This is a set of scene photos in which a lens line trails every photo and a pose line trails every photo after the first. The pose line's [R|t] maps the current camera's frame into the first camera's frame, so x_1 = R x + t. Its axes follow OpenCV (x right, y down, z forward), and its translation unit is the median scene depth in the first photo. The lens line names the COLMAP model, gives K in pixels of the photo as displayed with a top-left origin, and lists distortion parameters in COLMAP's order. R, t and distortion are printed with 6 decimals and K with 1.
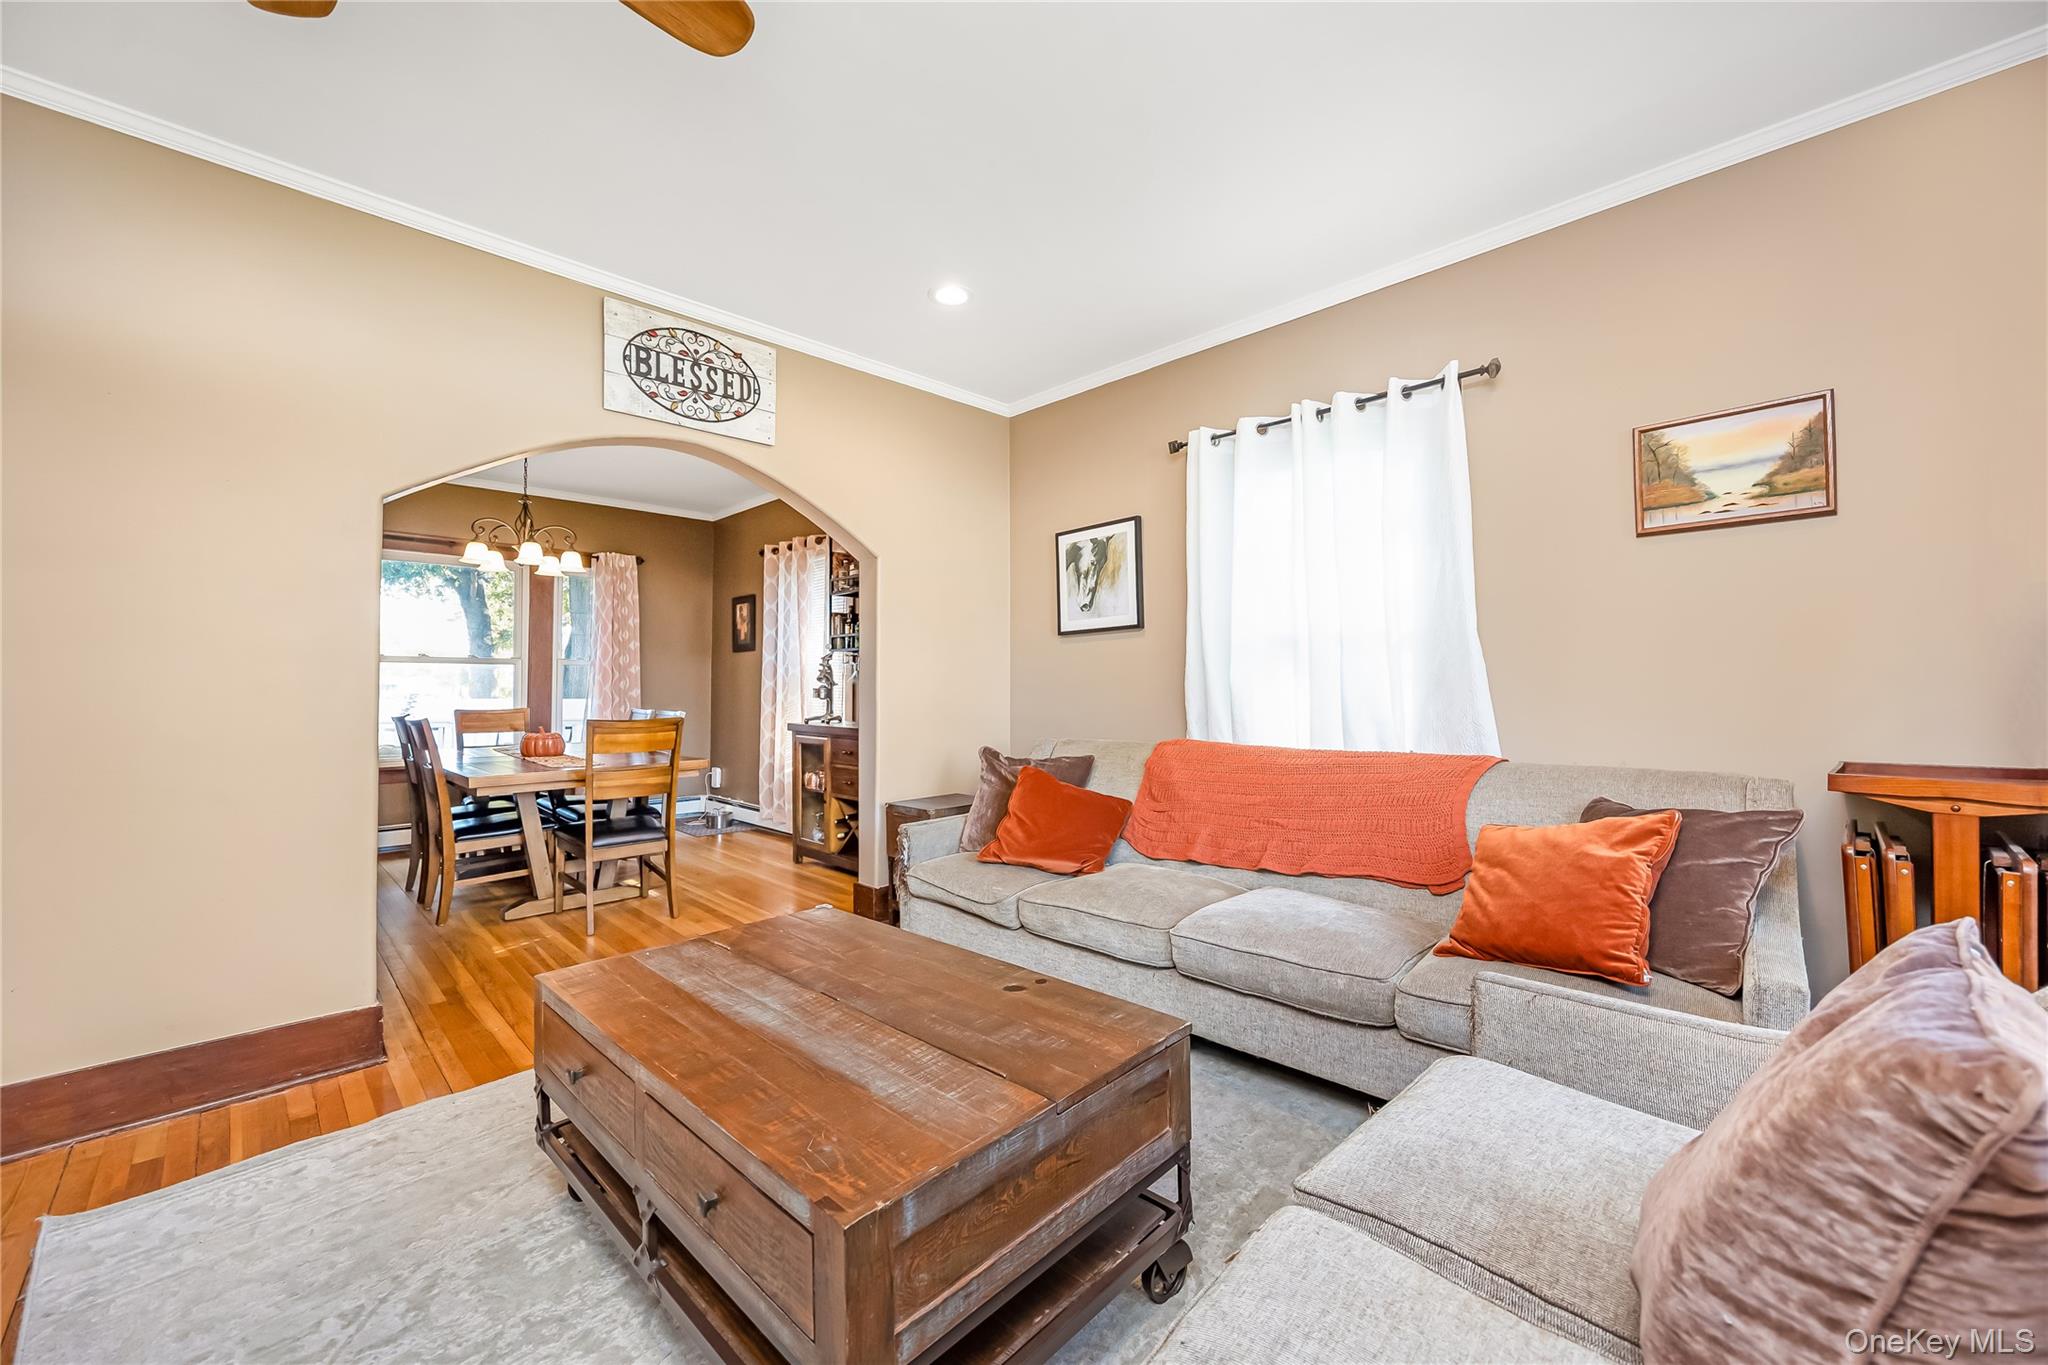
lens RADIAL K [[804.4, 0, 1029.0], [0, 804.4, 683.5], [0, 0, 1]] dist [-0.004882, 0.000074]
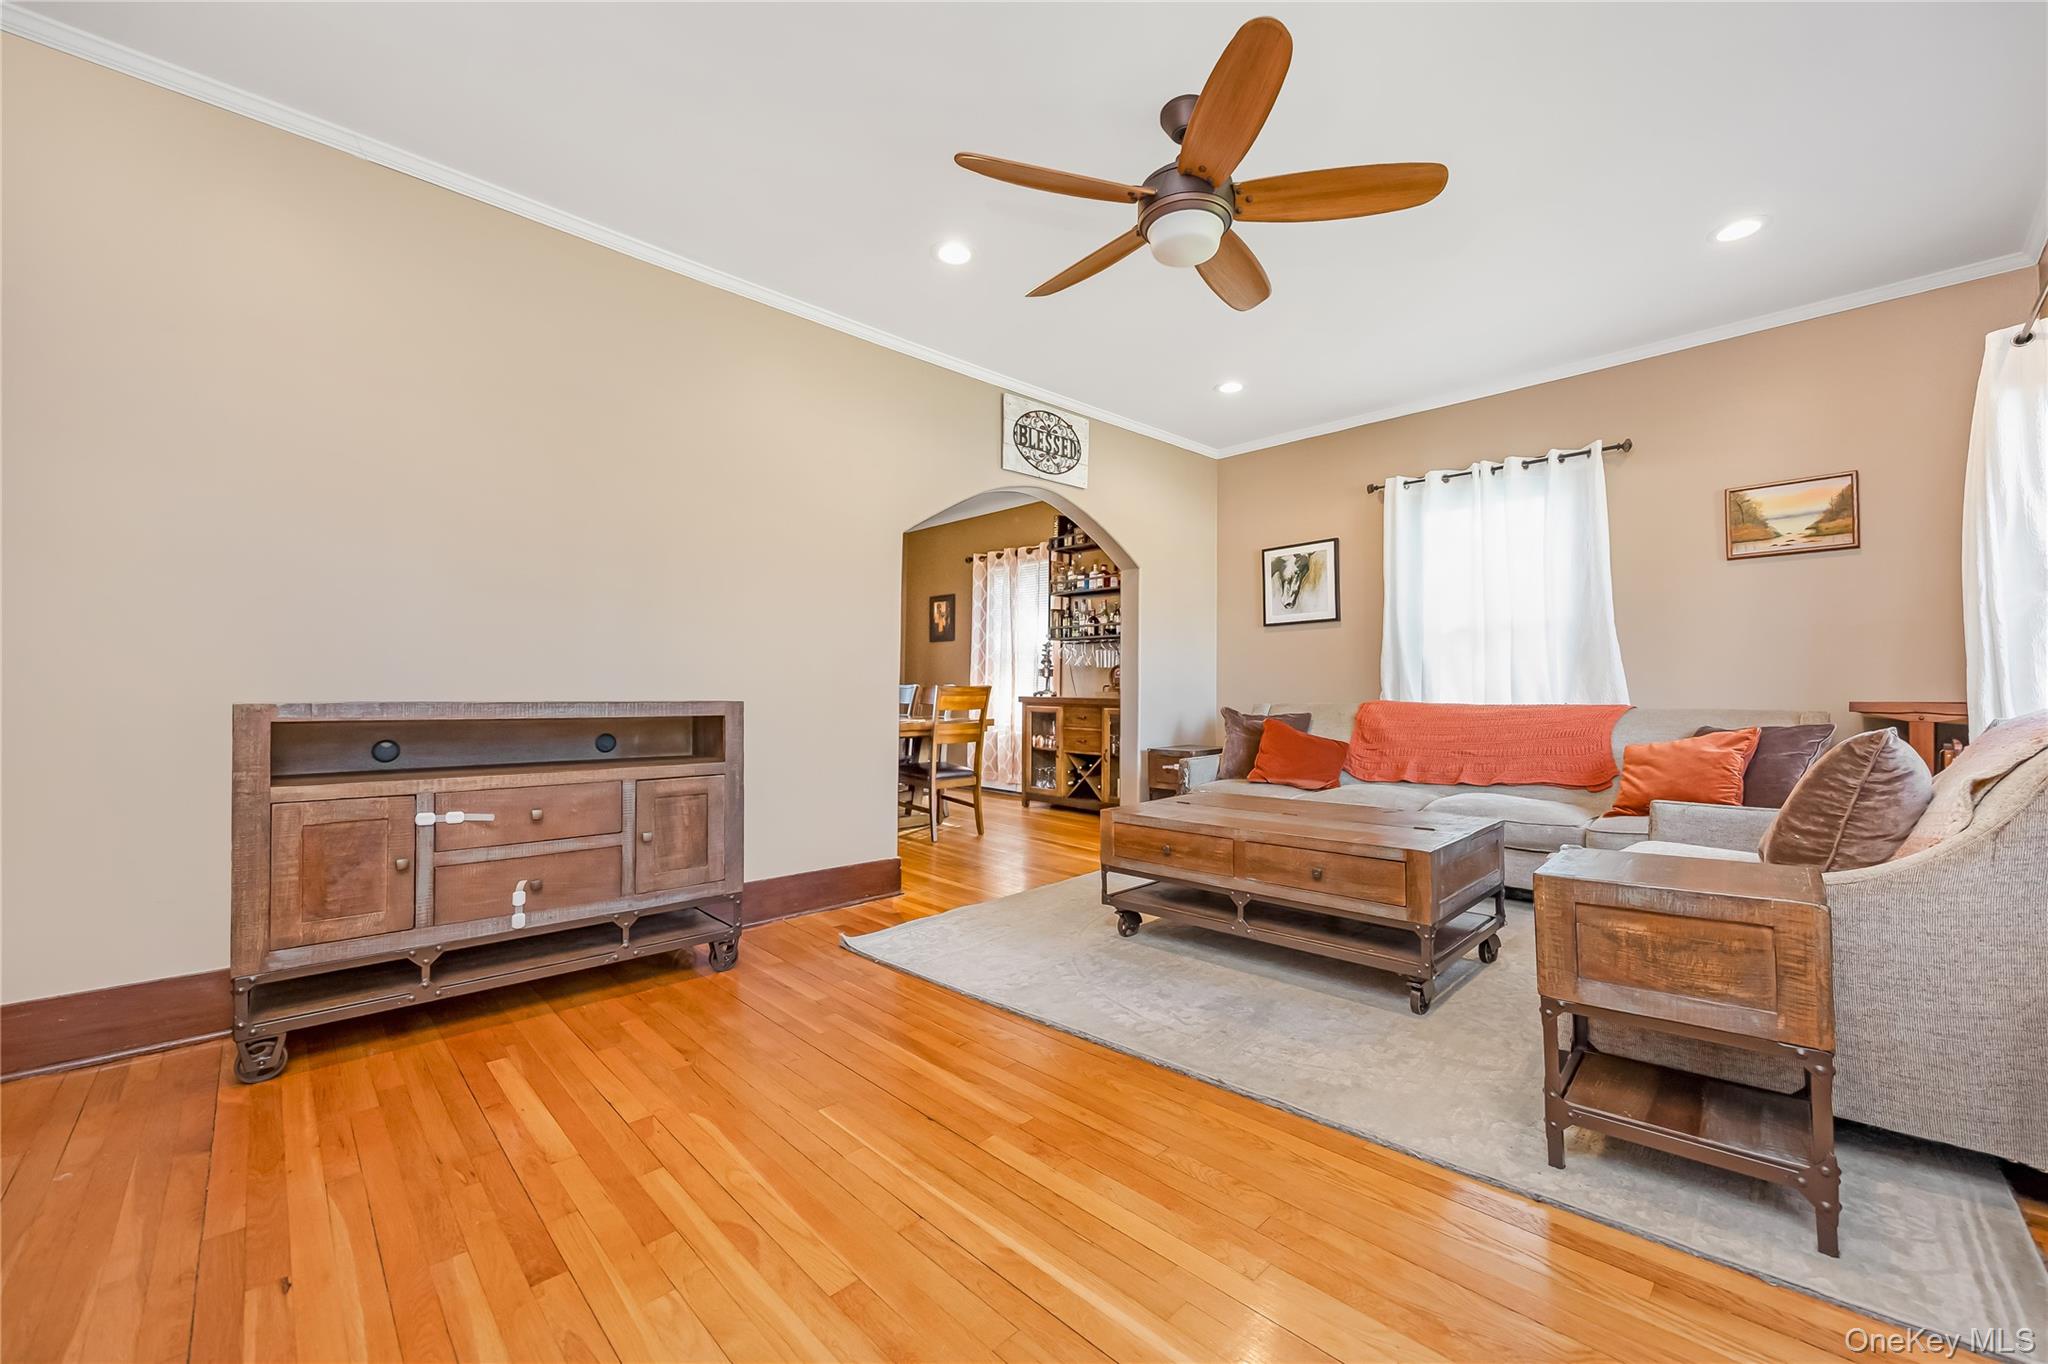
lens RADIAL K [[804.4, 0, 1029.0], [0, 804.4, 683.0], [0, 0, 1]] dist [-0.004882, 0.000074]
pose [[0.999413, 0.007214, -0.033502, -0.392794], [-0.007203, 0.999974, 0.000440, 0.045469], [0.033504, -0.000198, 0.999439, -0.432246]]
